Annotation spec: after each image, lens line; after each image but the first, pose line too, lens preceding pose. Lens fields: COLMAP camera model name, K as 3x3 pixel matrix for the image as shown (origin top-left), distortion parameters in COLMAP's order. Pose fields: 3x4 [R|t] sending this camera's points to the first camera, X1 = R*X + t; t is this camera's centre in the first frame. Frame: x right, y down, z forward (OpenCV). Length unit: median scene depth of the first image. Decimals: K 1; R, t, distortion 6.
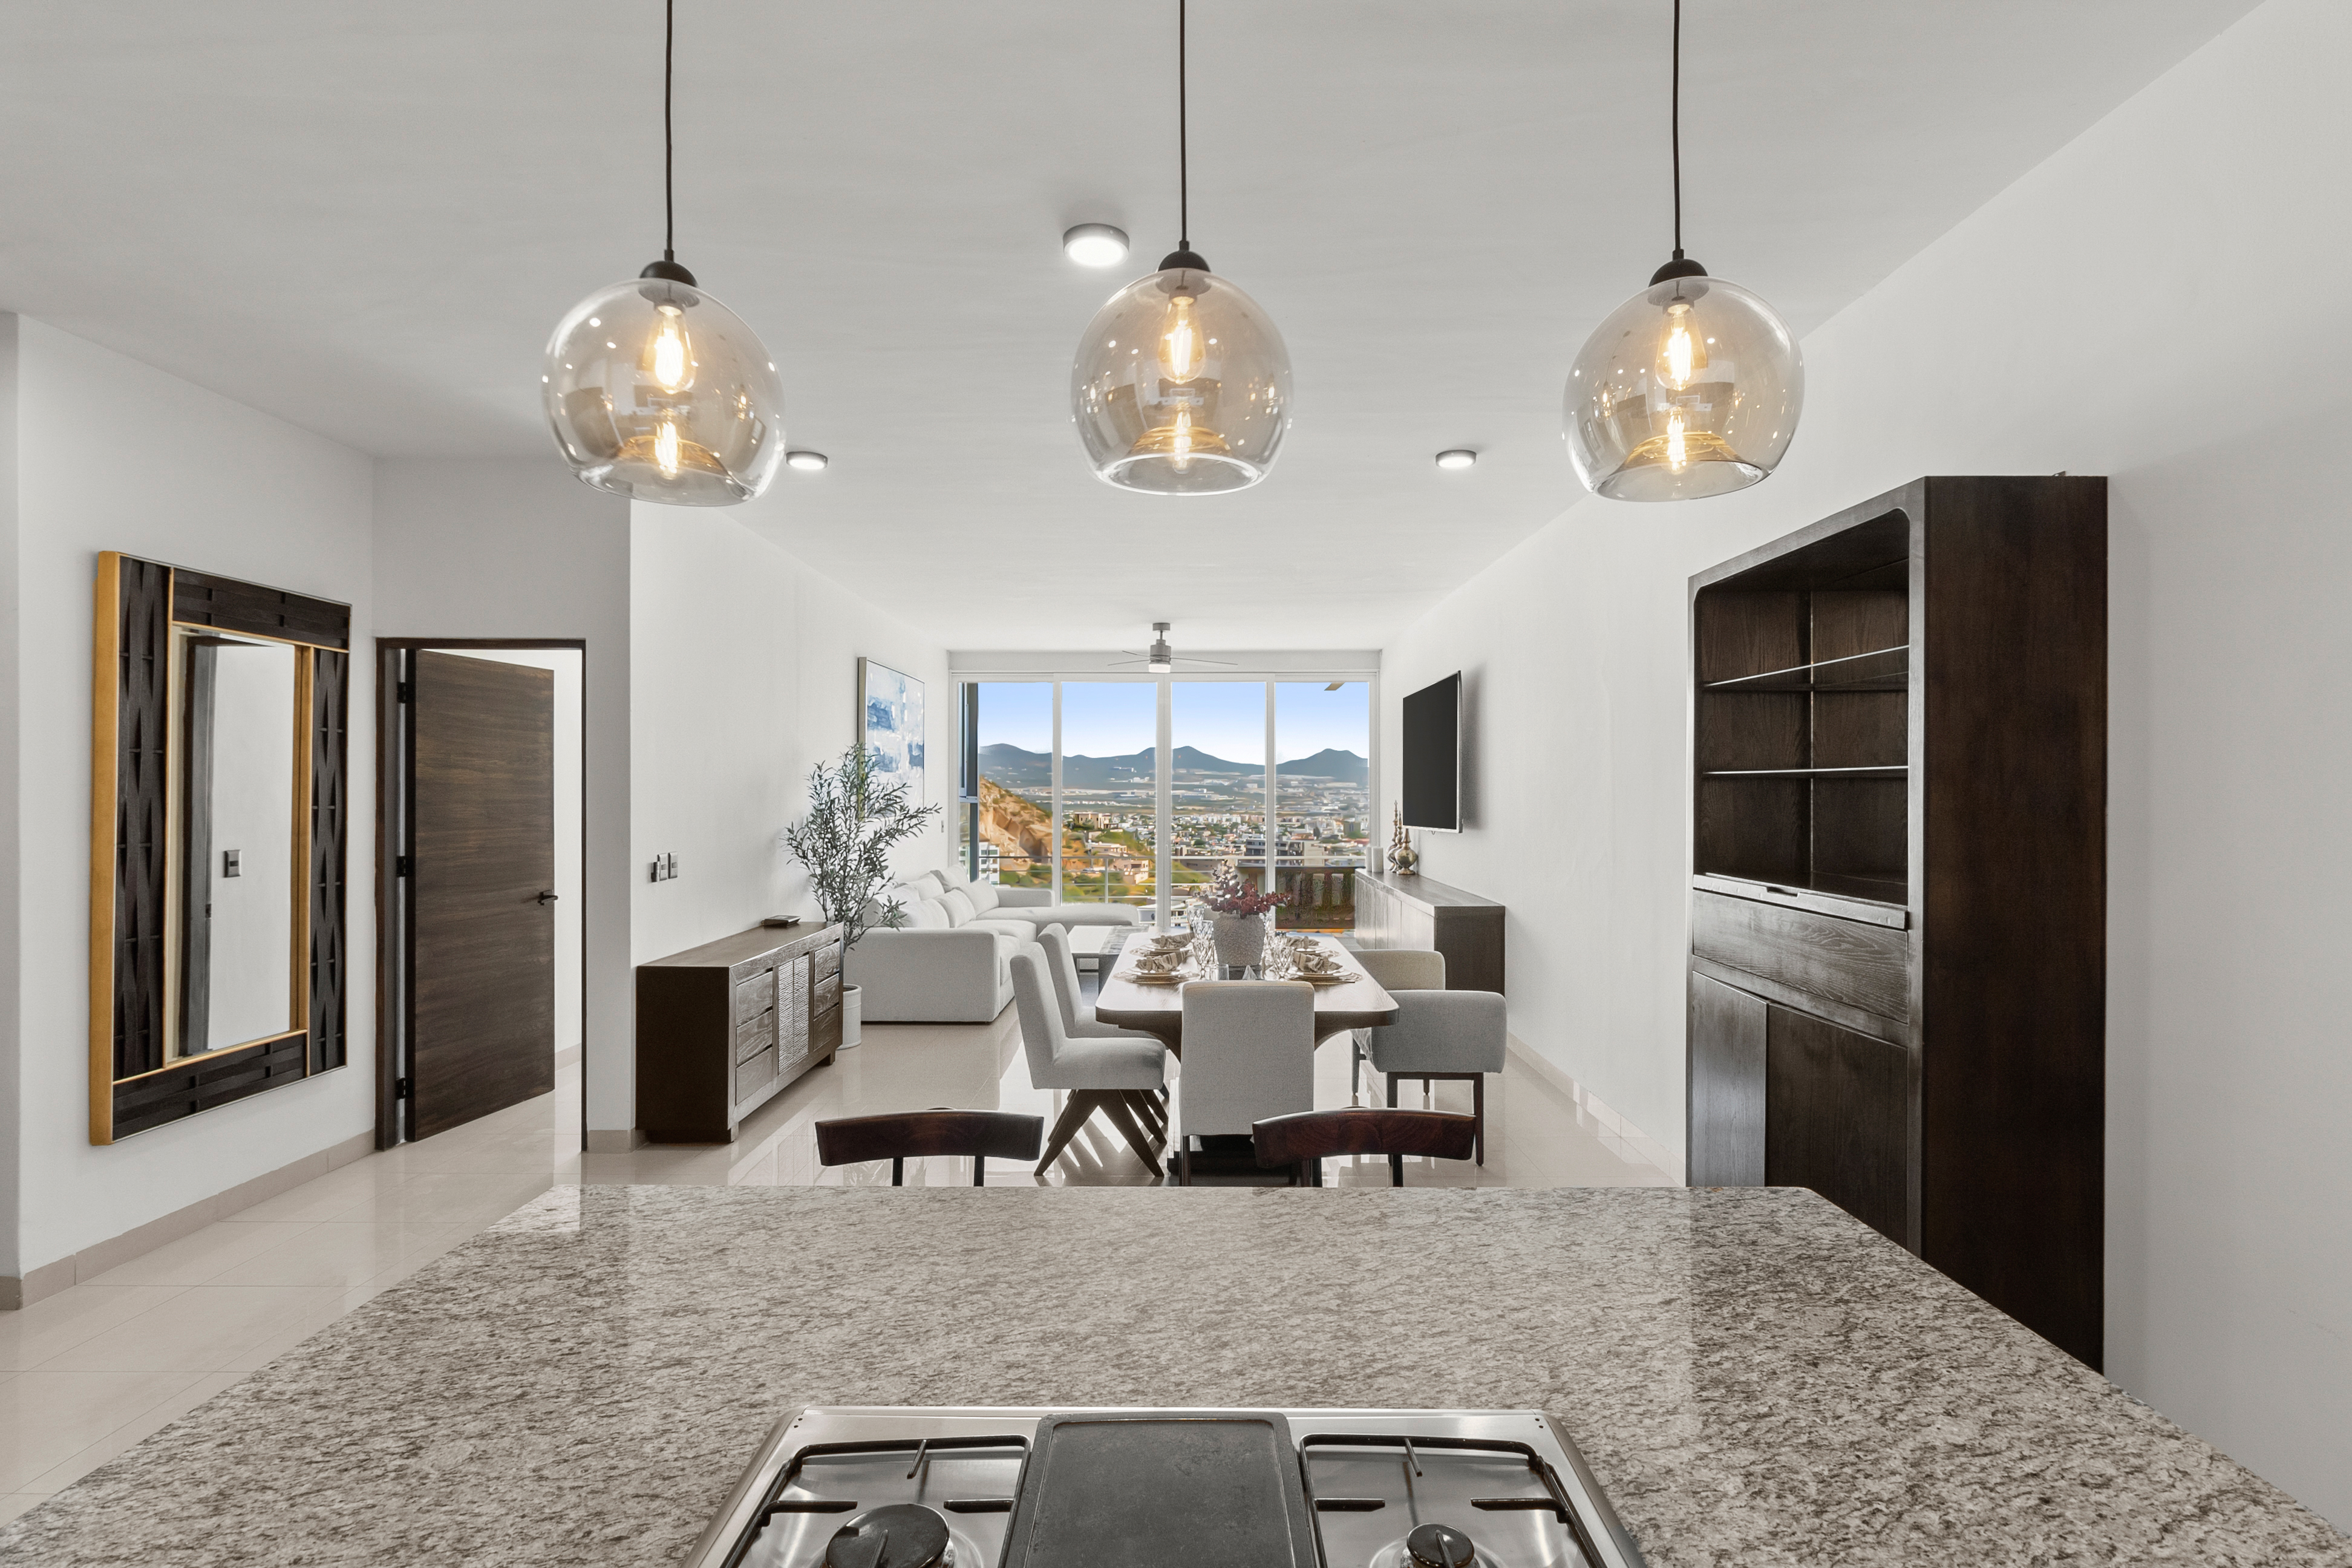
lens RADIAL K [[1097.9, 0, 1177.1], [0, 1097.9, 779.3], [0, 0, 1]] dist [-0.000066, -0.000273]
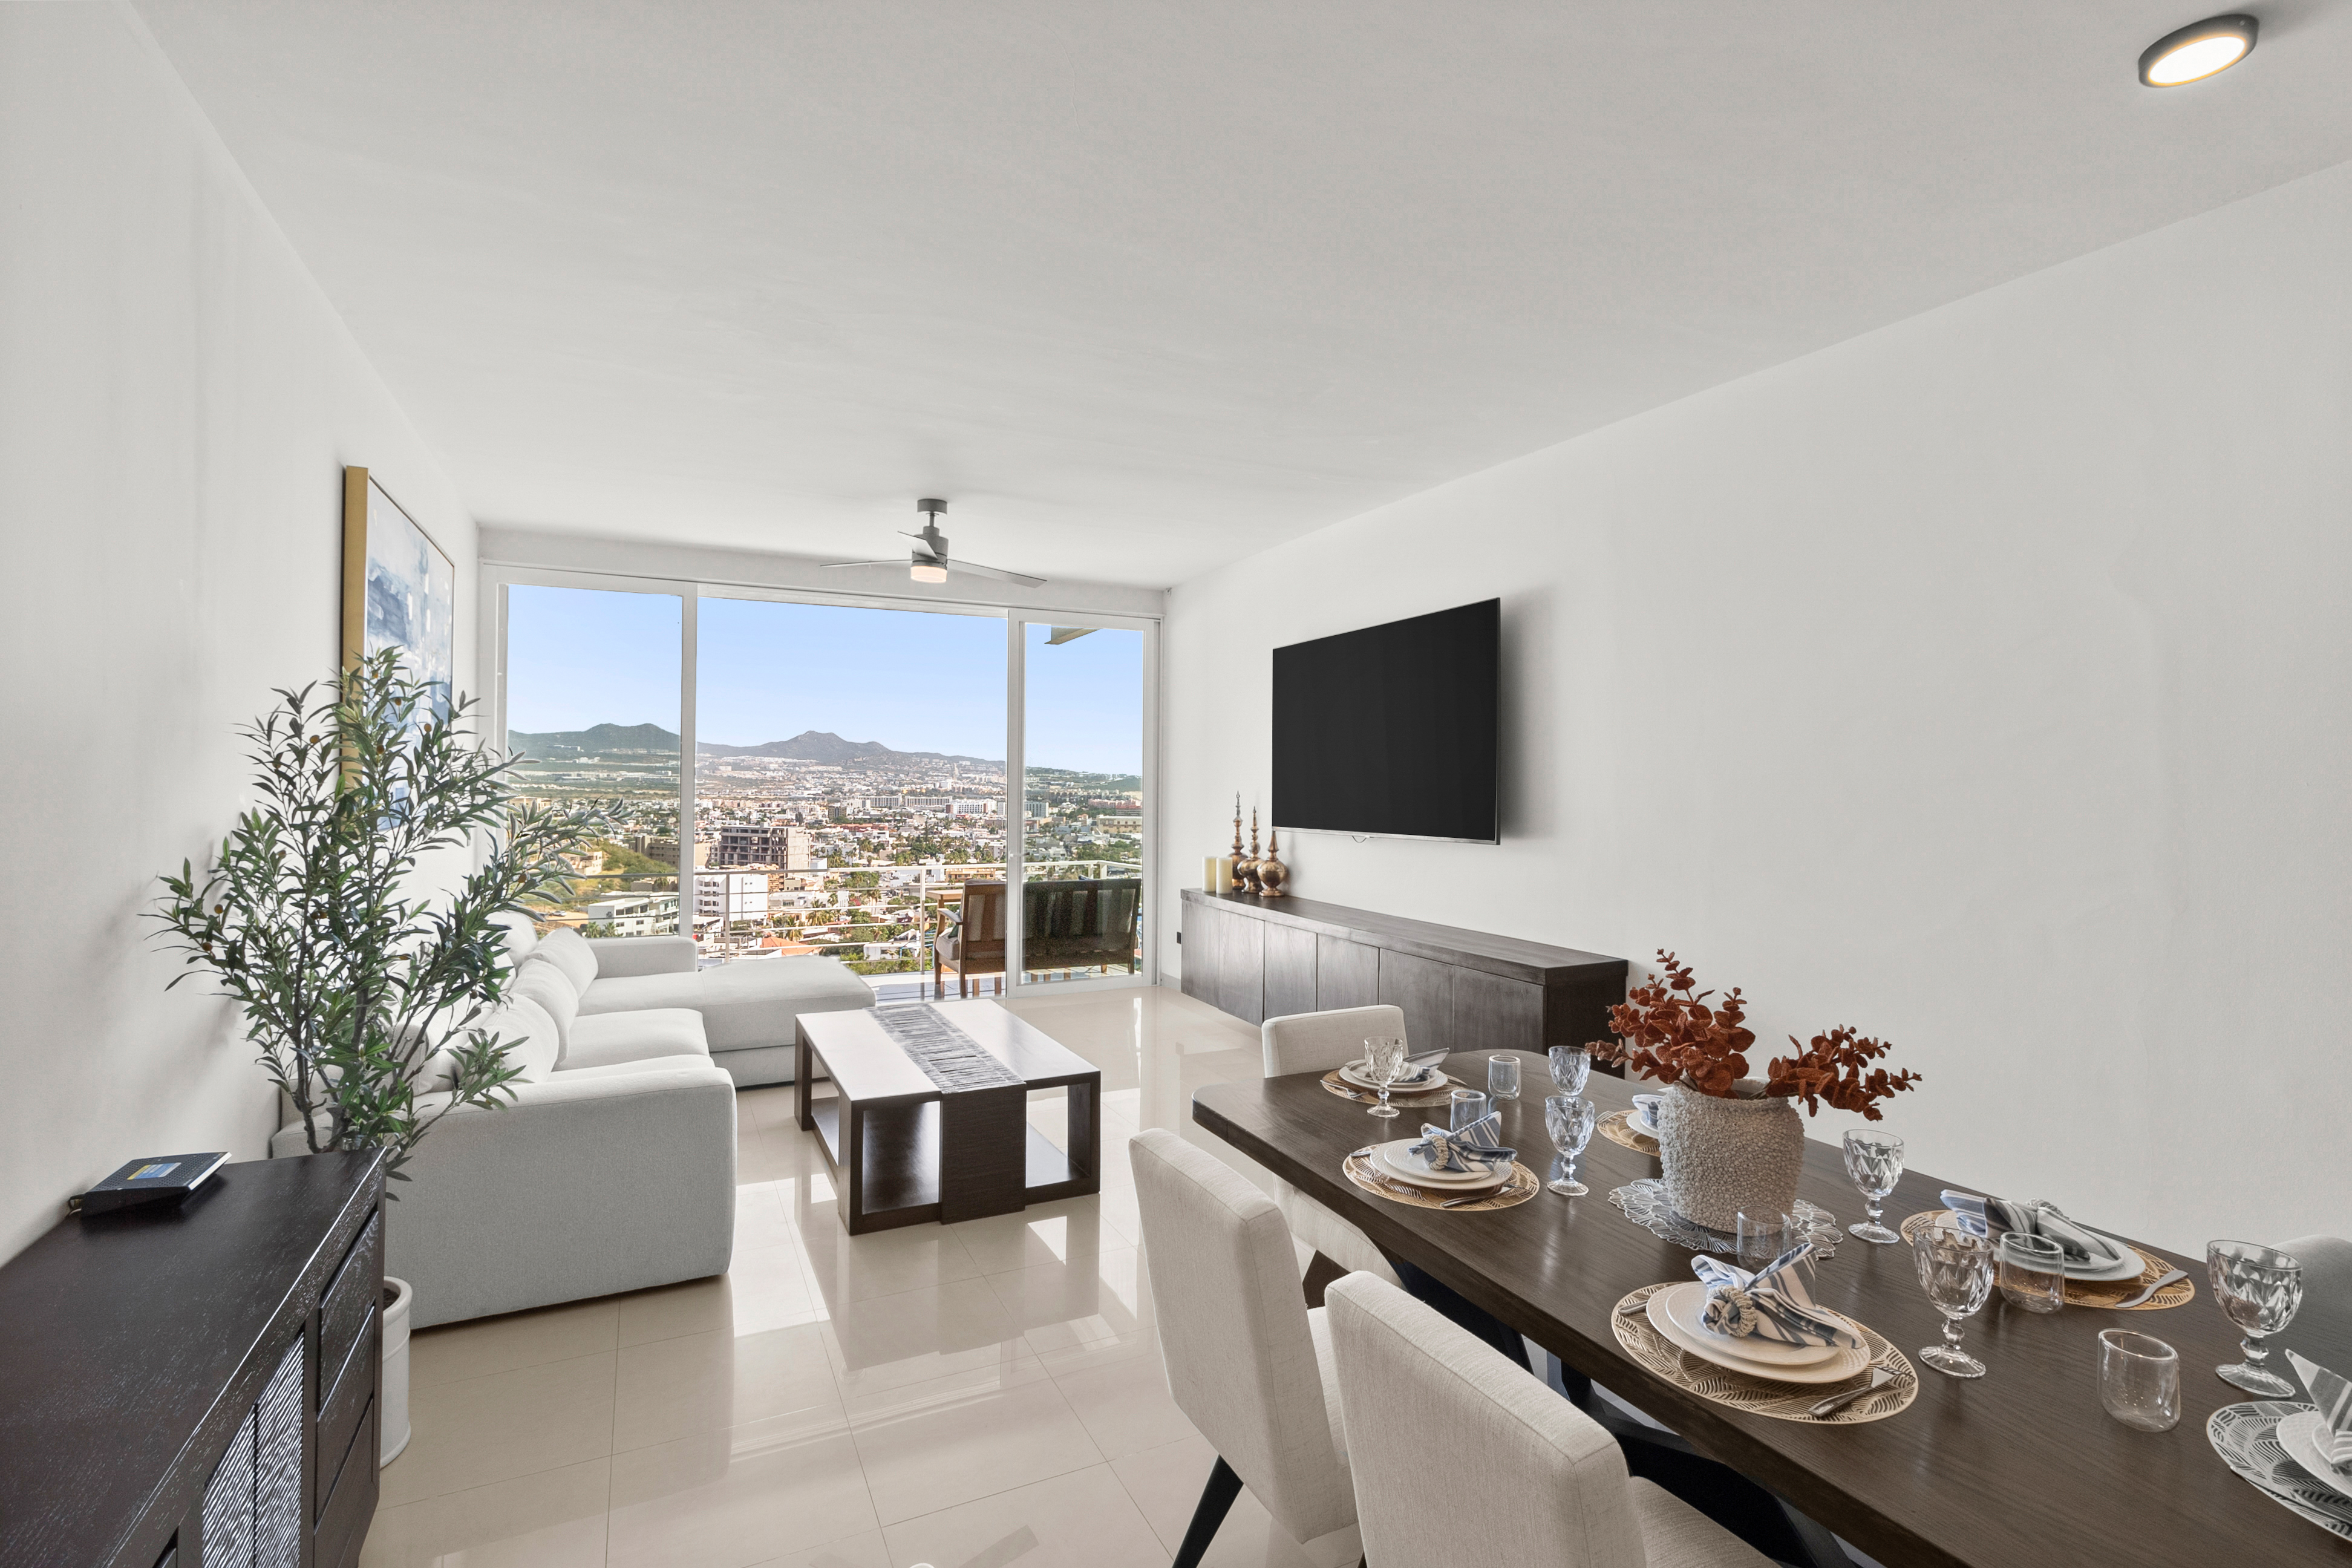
lens RADIAL K [[1085.8, 0, 1182.6], [0, 1085.8, 773.2], [0, 0, 1]] dist [0.002475, 0.000220]
pose [[0.892757, 0.010133, 0.450425, -0.155843], [-0.013841, 0.999892, 0.004940, 0.004170], [-0.450326, -0.010645, 0.892801, 0.385126]]
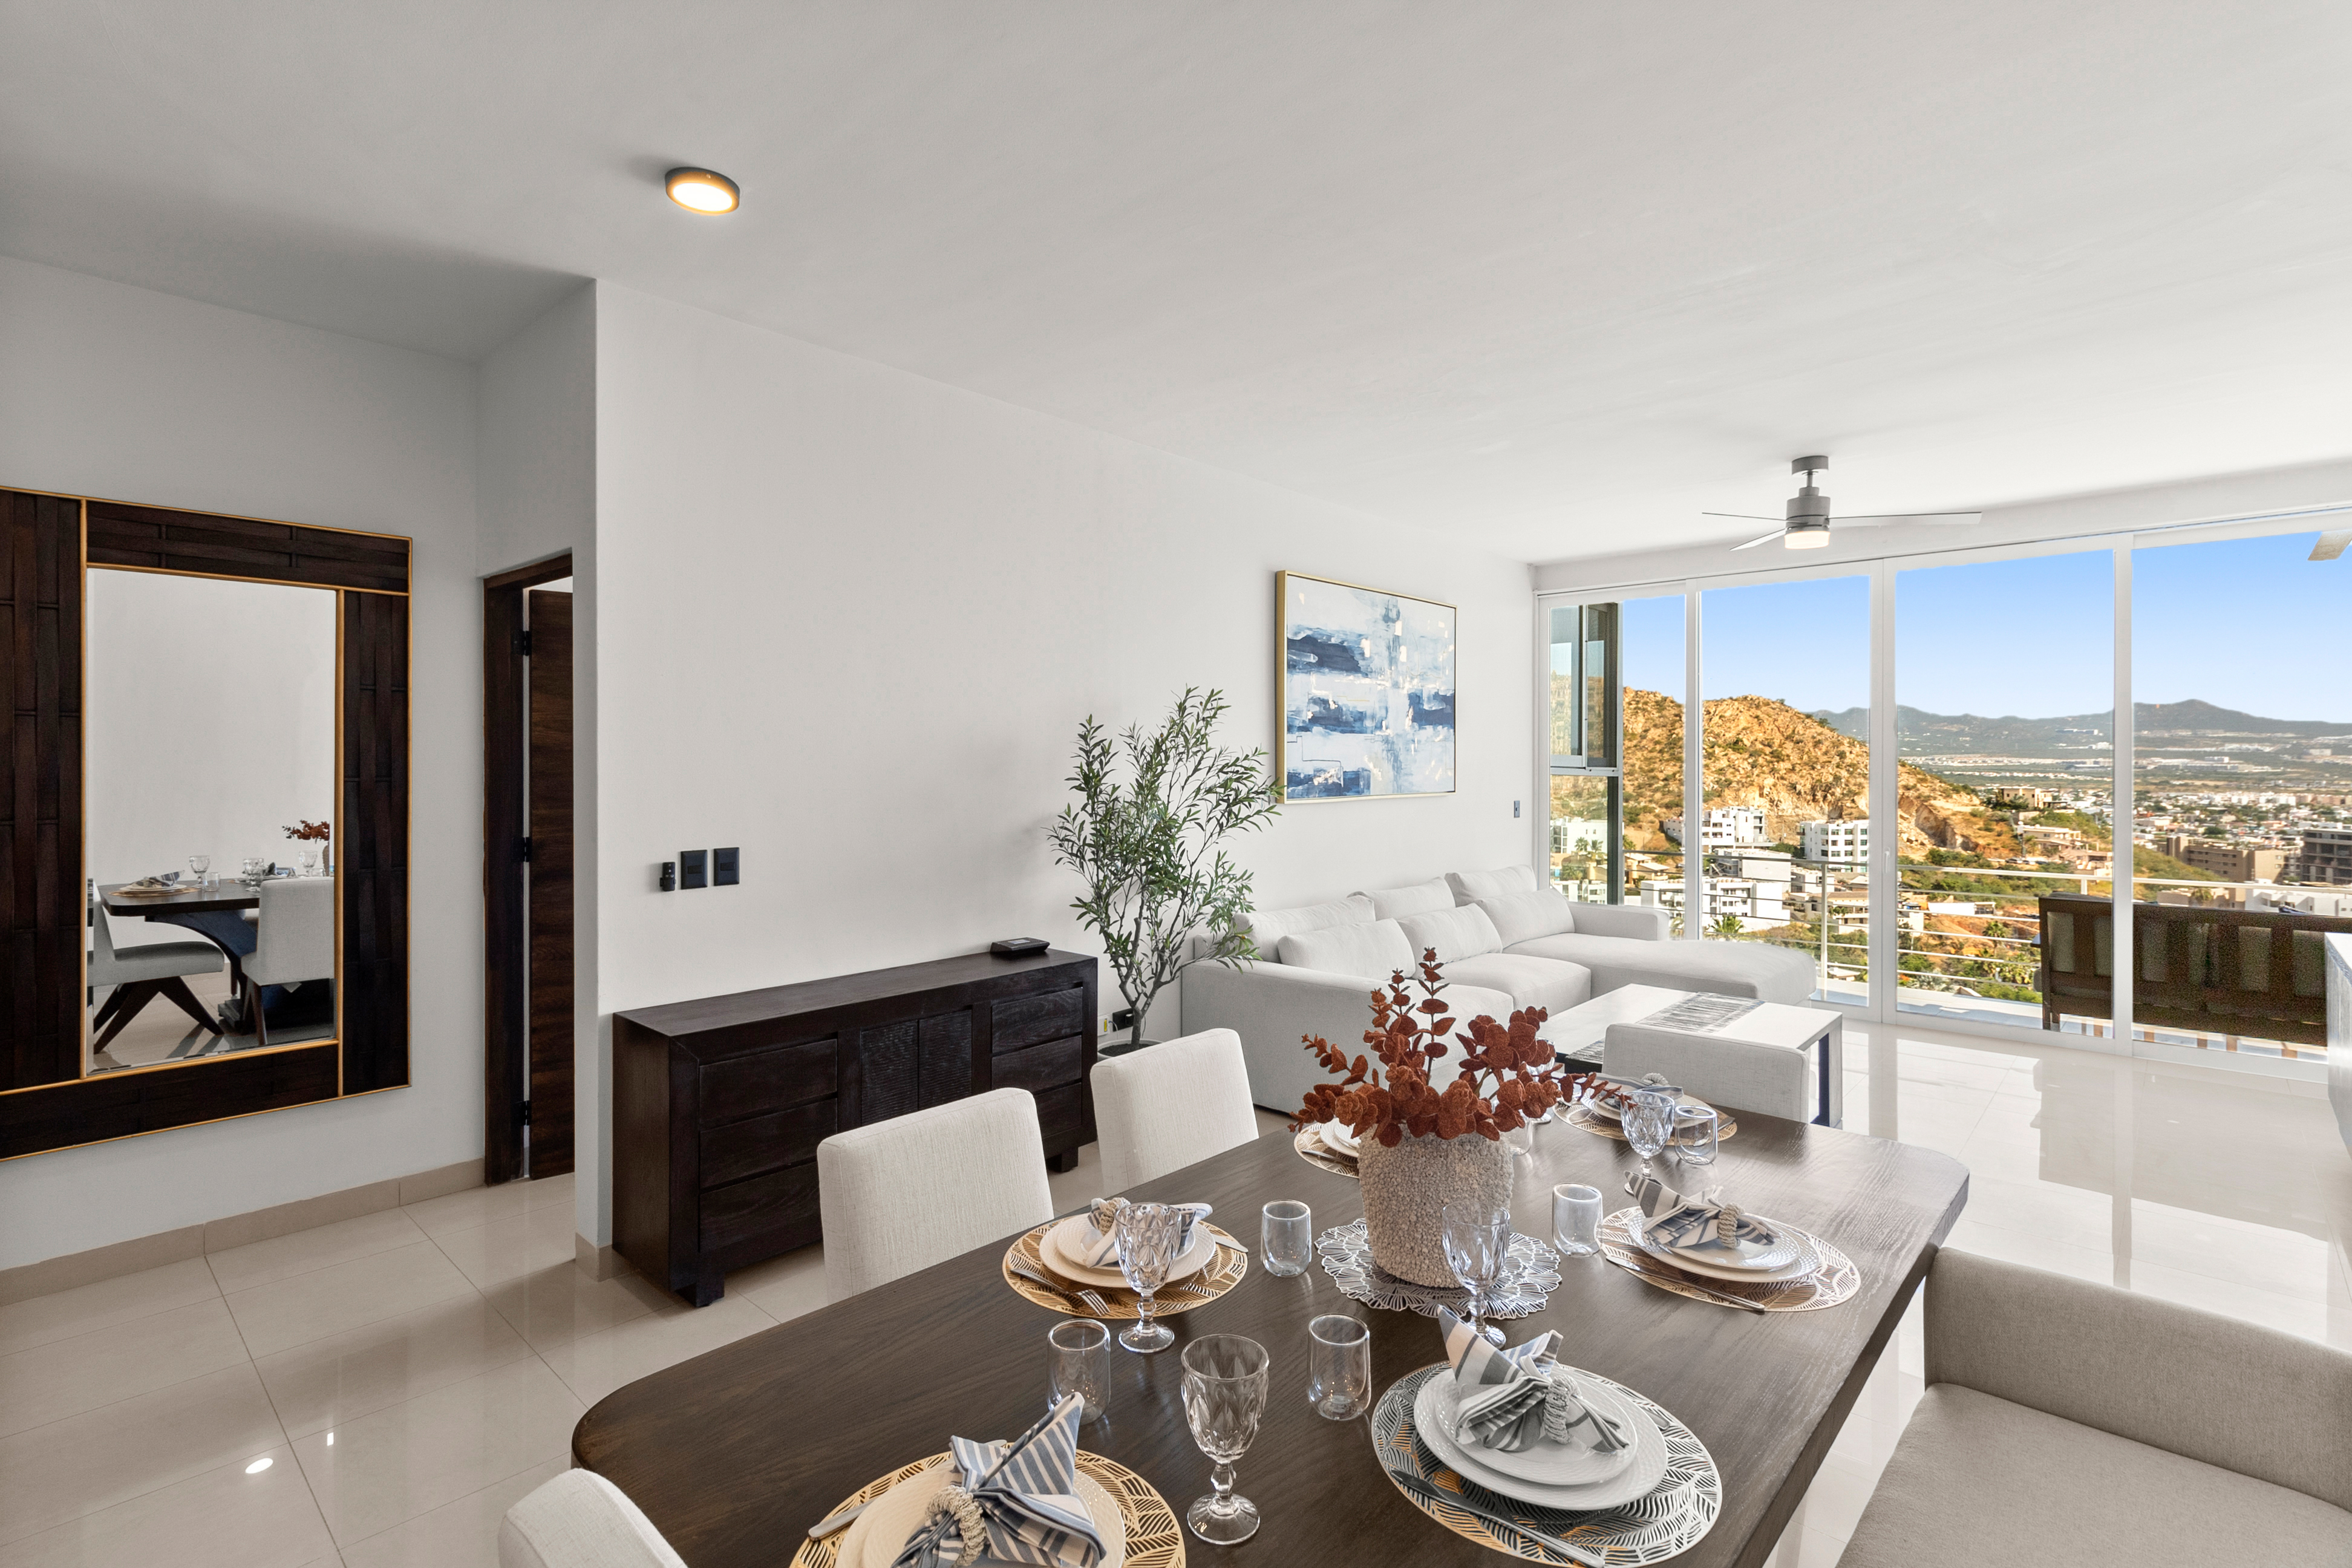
lens RADIAL K [[1100.0, 0, 1184.7], [0, 1100.0, 762.6], [0, 0, 1]] dist [0.000404, 0.001721]
pose [[0.743693, 0.001234, -0.668520, 0.118941], [0.007462, 0.999921, 0.010147, 0.003894], [0.668479, -0.012535, 0.743625, 0.360884]]
